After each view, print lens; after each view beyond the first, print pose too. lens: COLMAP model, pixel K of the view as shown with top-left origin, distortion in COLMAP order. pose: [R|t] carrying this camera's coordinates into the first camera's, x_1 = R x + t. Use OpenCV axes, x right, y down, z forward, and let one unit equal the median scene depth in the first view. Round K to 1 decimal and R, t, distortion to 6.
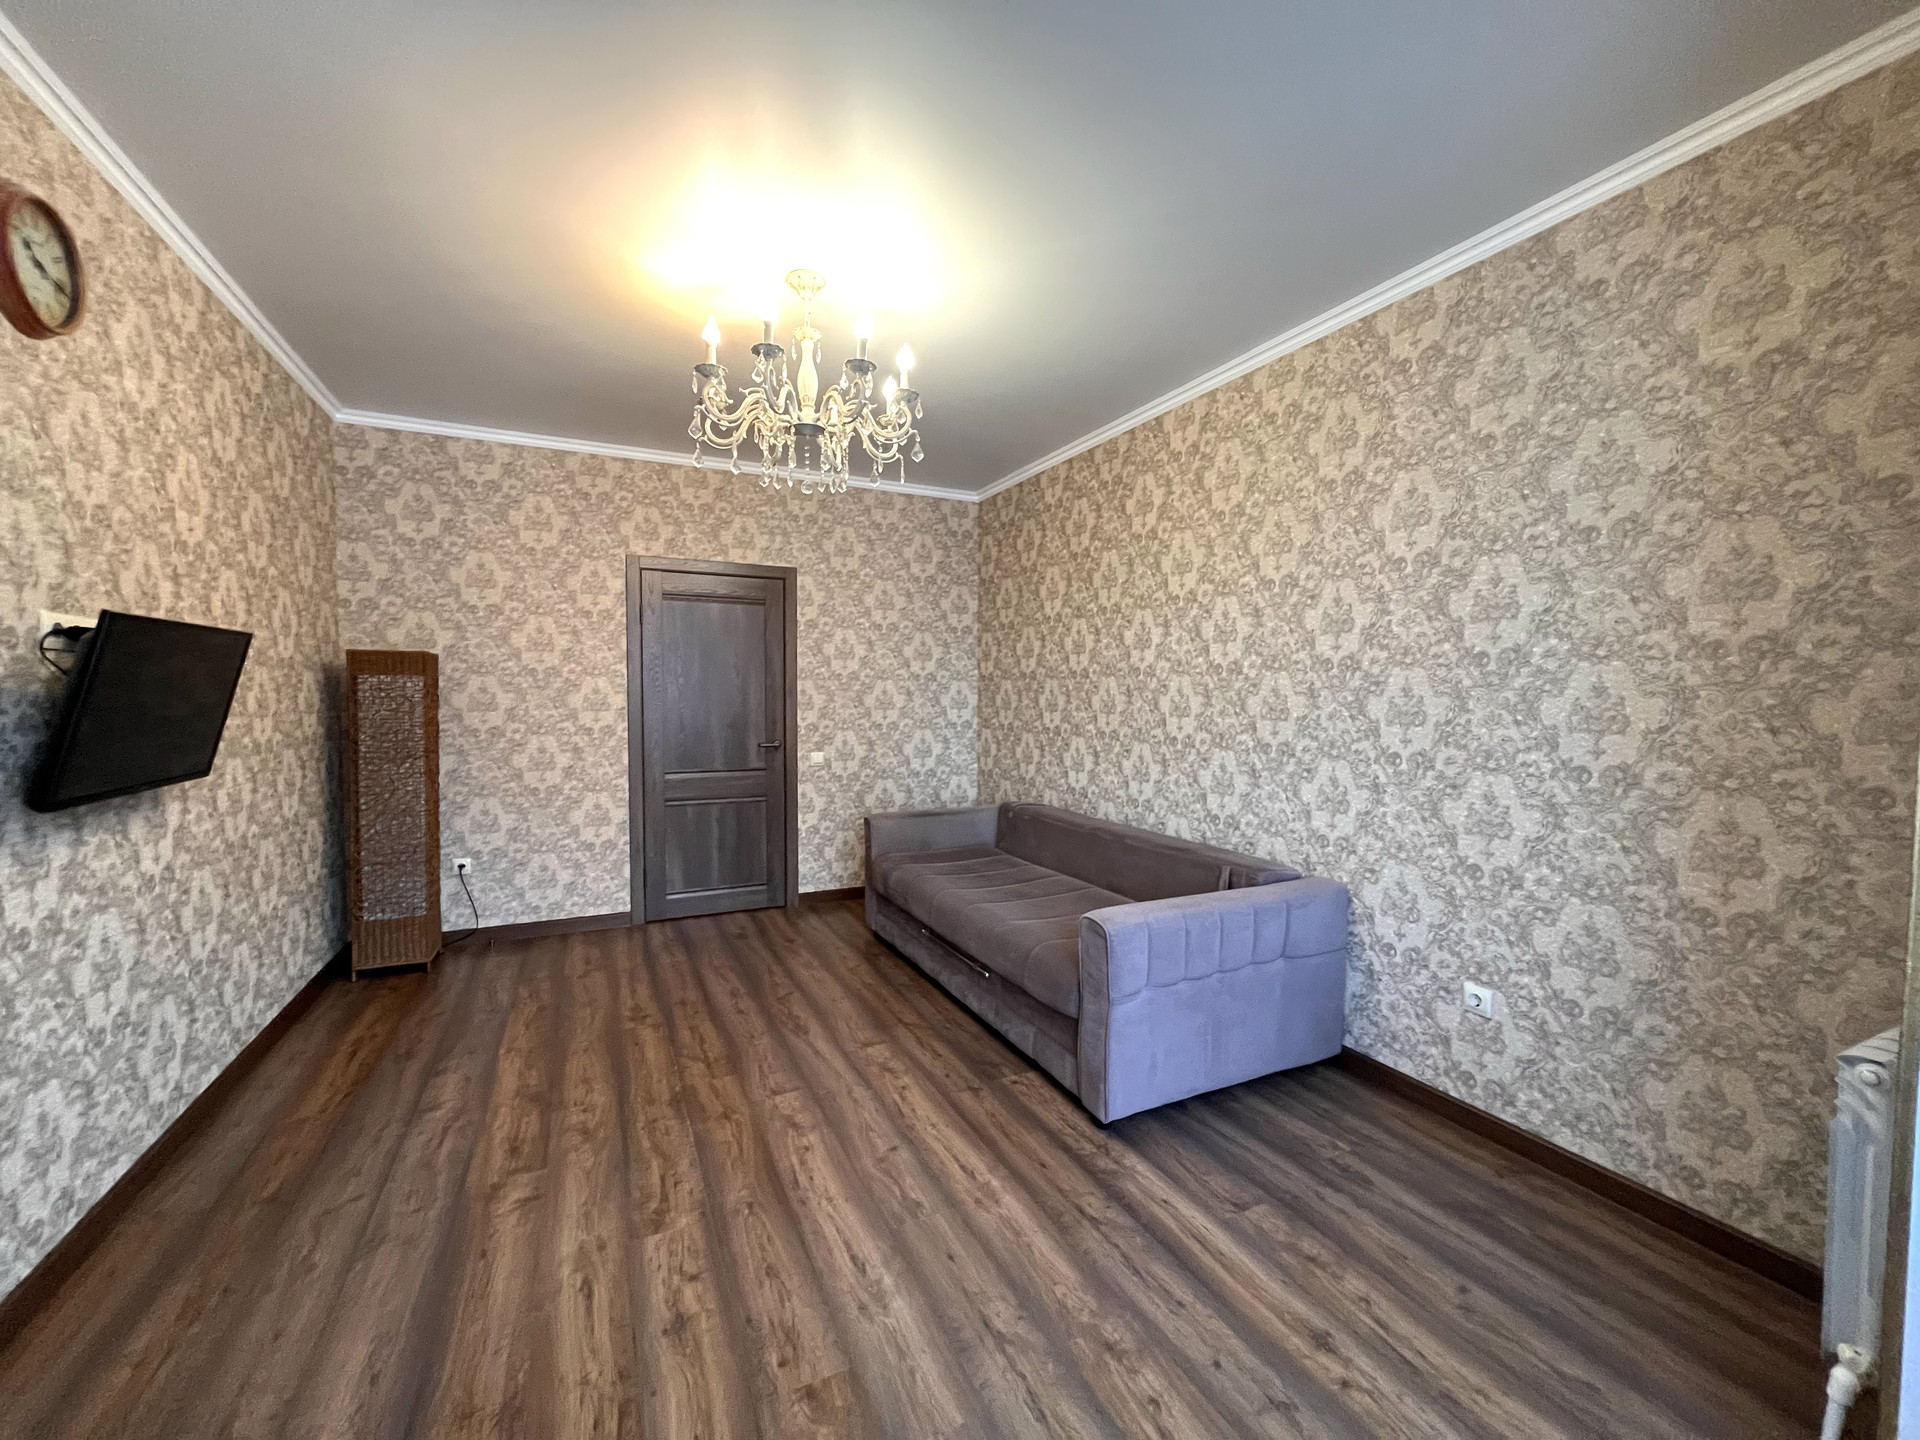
lens RADIAL K [[771.3, 0, 961.3], [0, 771.3, 726.0], [0, 0, 1]] dist [-0.004143, 0.000245]
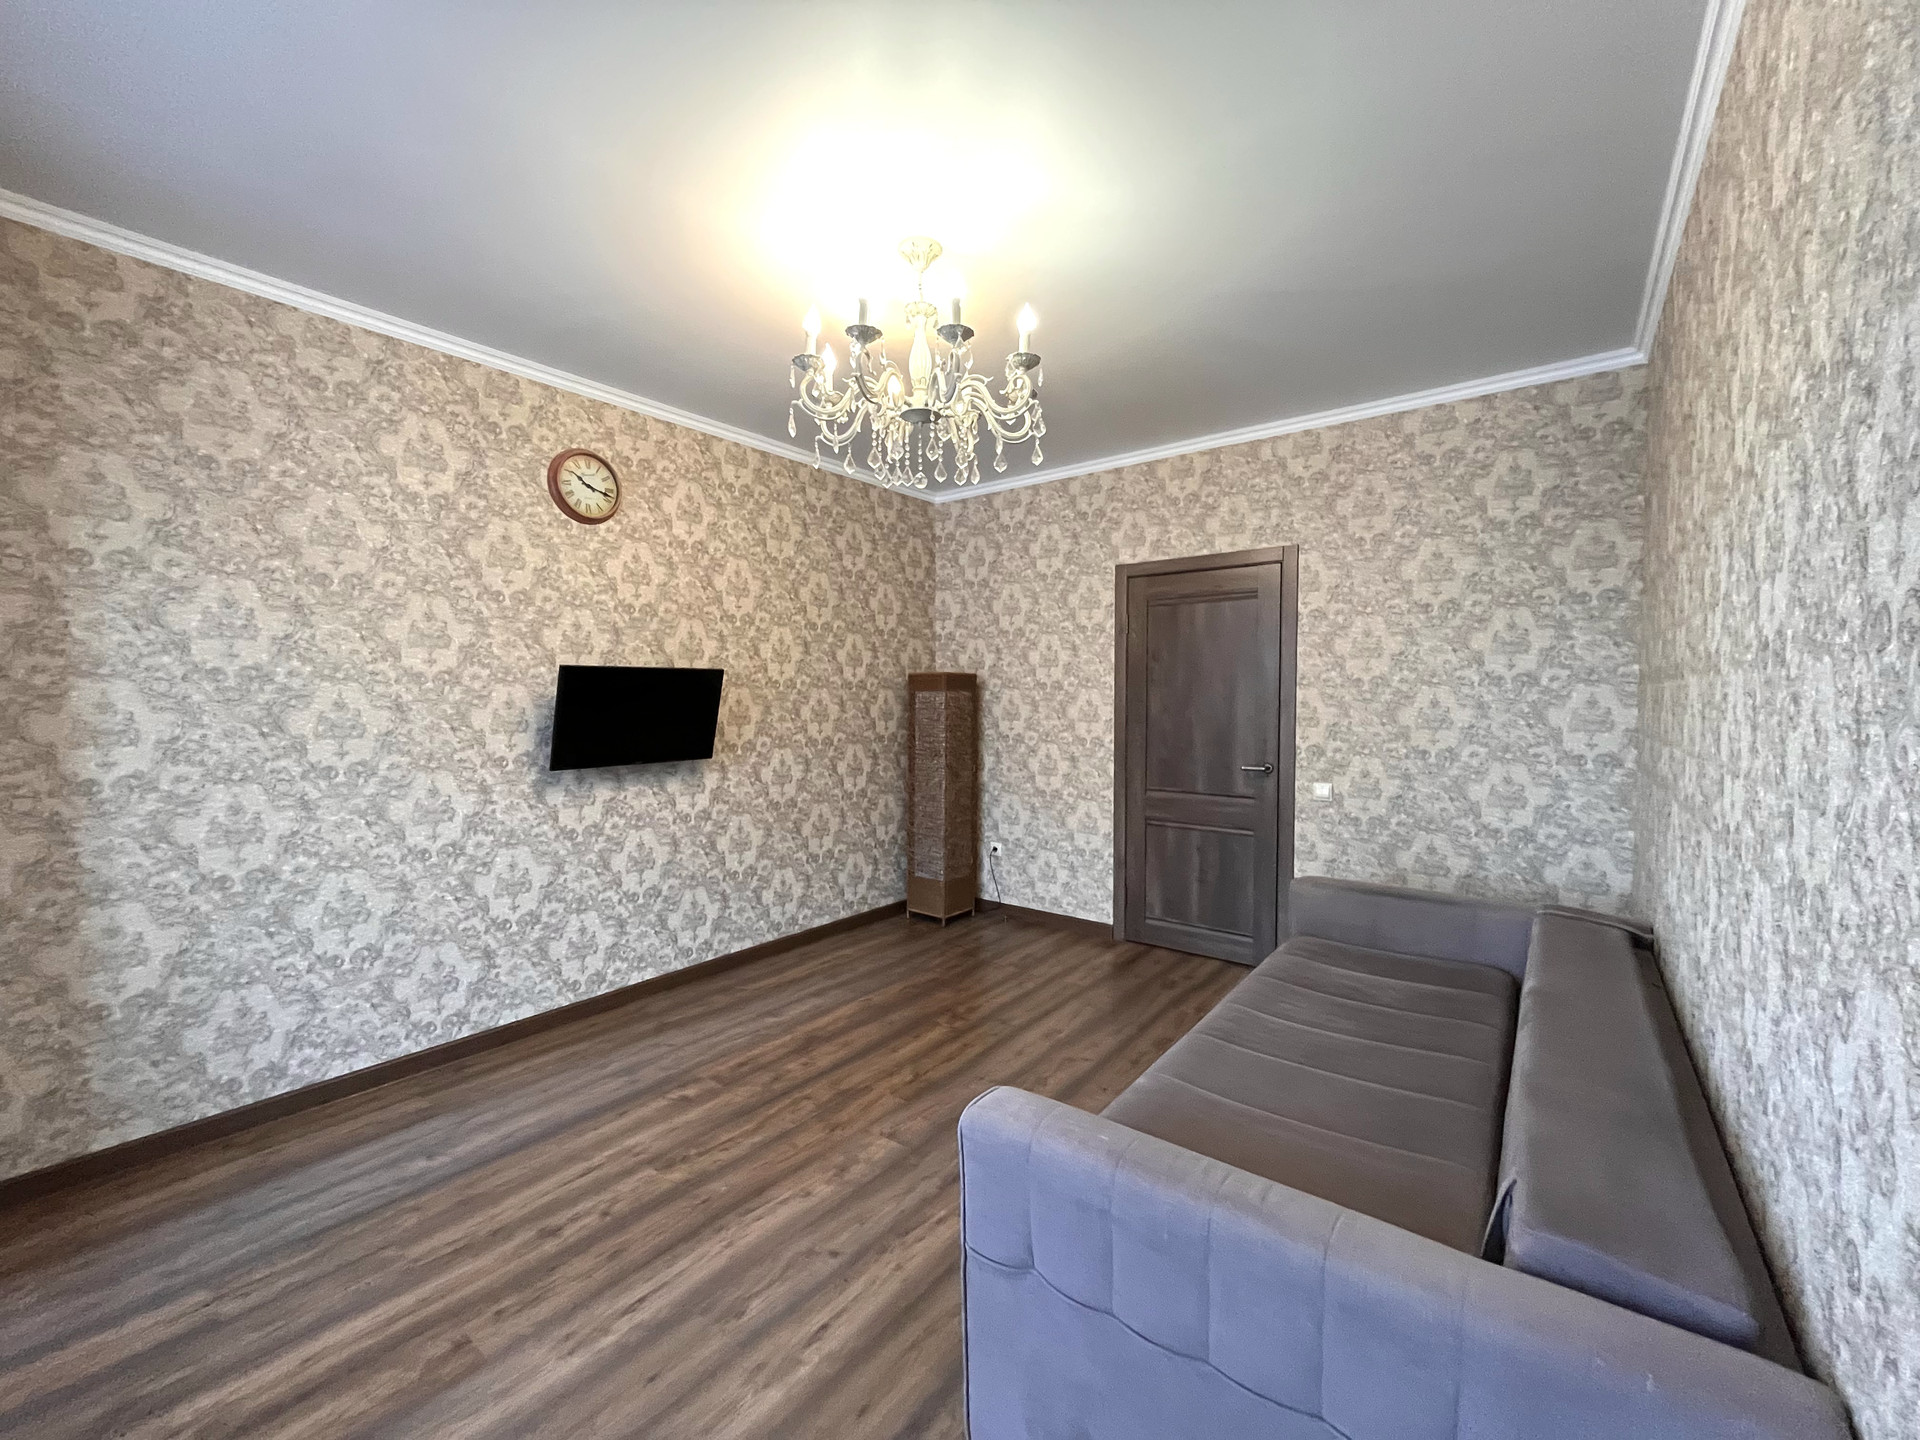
lens RADIAL K [[771.3, 0, 961.6], [0, 771.3, 726.4], [0, 0, 1]] dist [-0.004143, 0.000245]
pose [[0.443104, 0.029279, -0.895992, 0.421776], [-0.034073, 0.999294, 0.015805, -0.027171], [0.895822, 0.023526, 0.443789, 0.437491]]
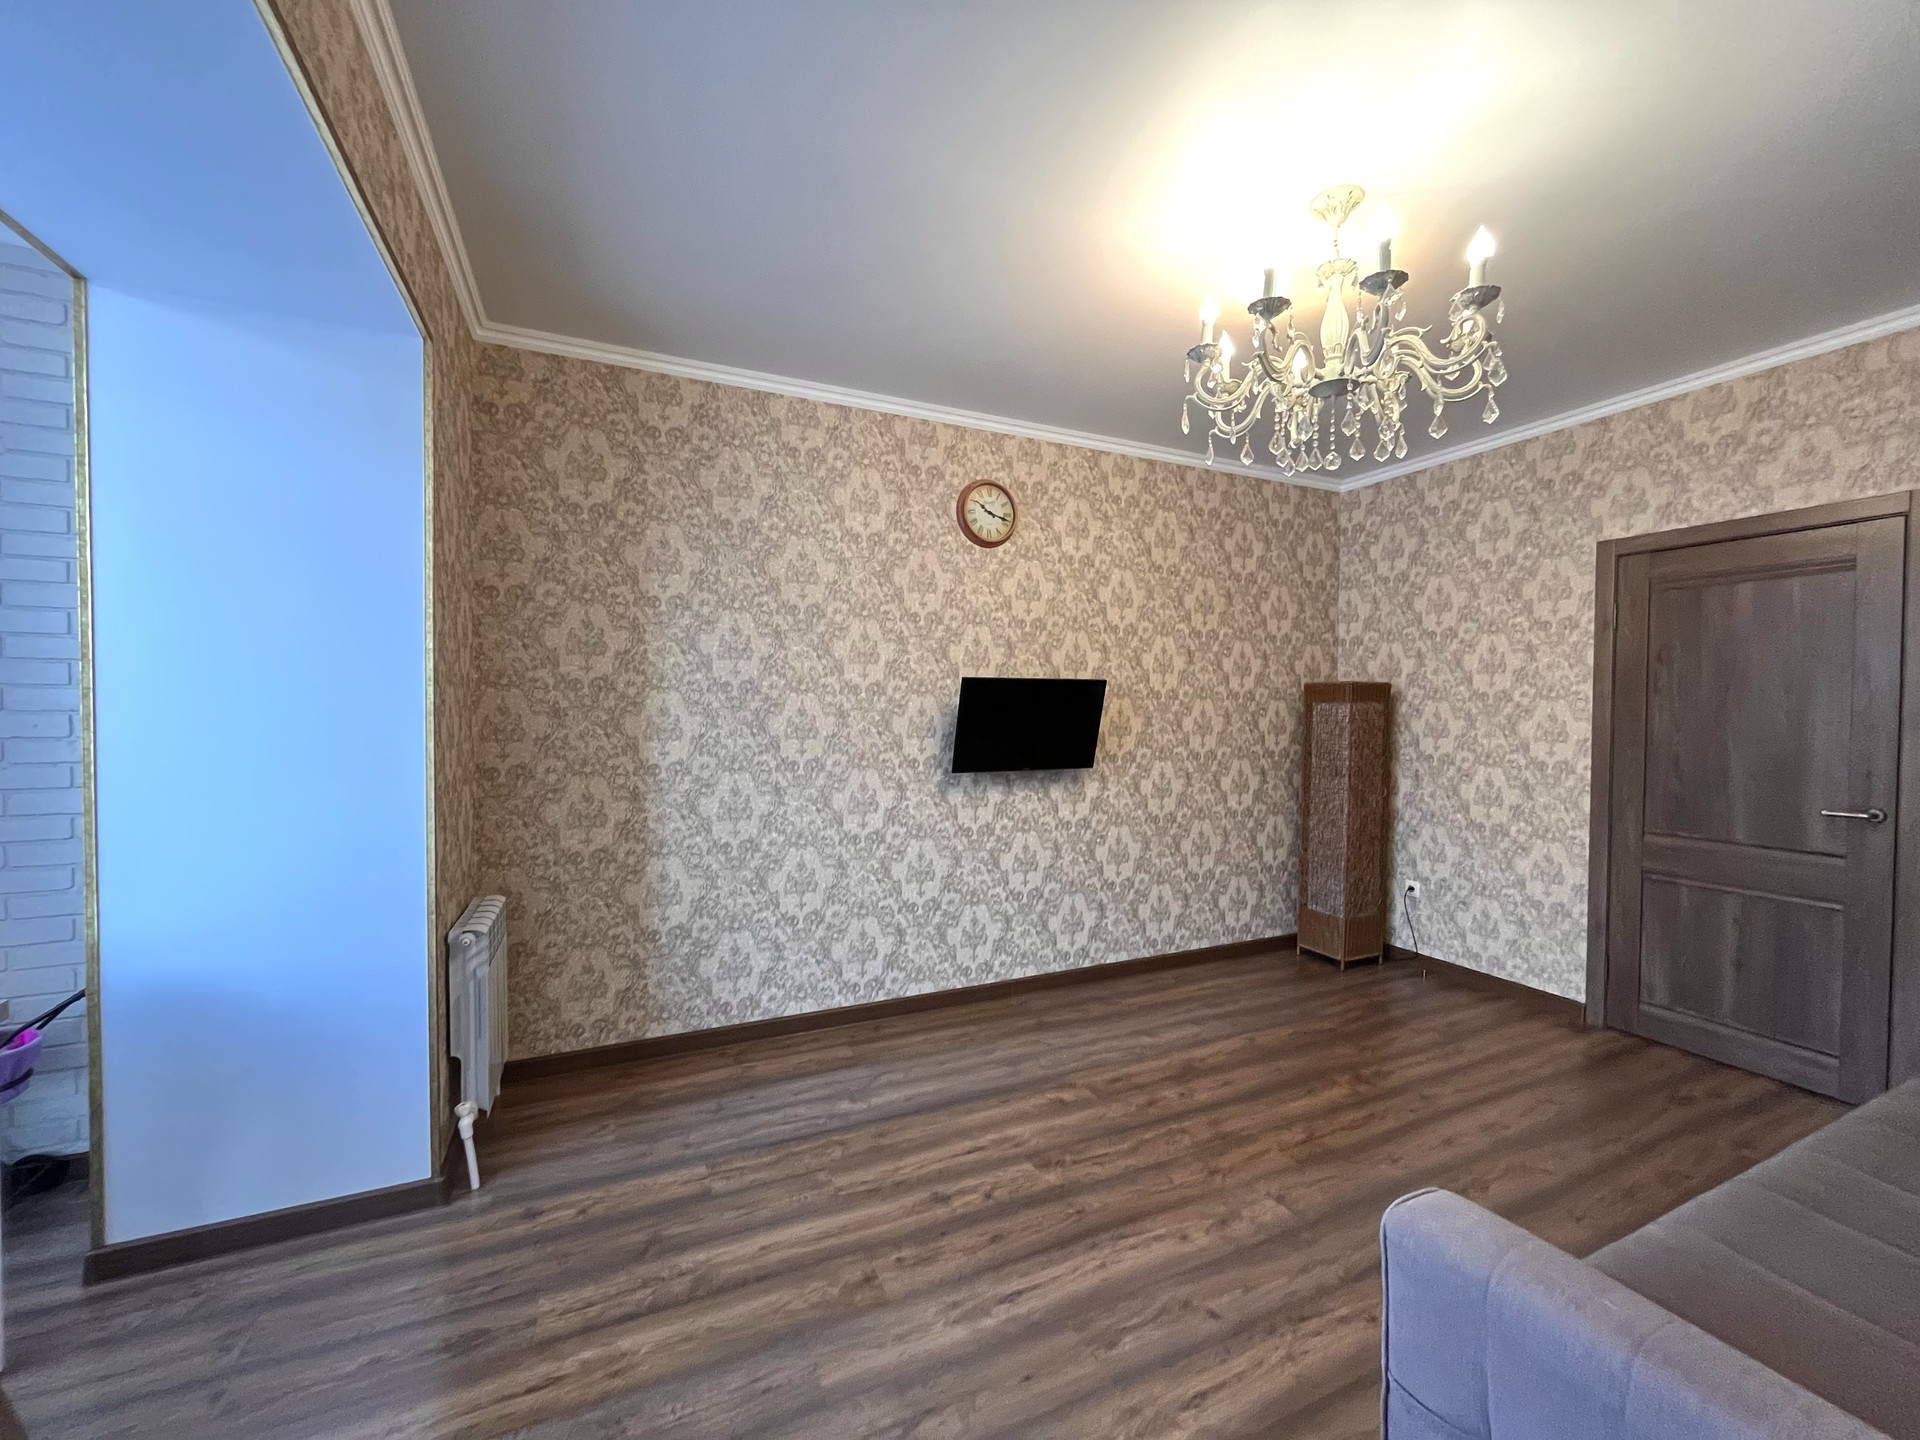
lens RADIAL K [[771.3, 0, 960.2], [0, 771.3, 724.4], [0, 0, 1]] dist [-0.004143, 0.000245]
pose [[-0.020790, 0.015383, -0.999666, 0.401311], [-0.047454, 0.998740, 0.016356, -0.024568], [0.998657, 0.047778, -0.020034, 0.435238]]
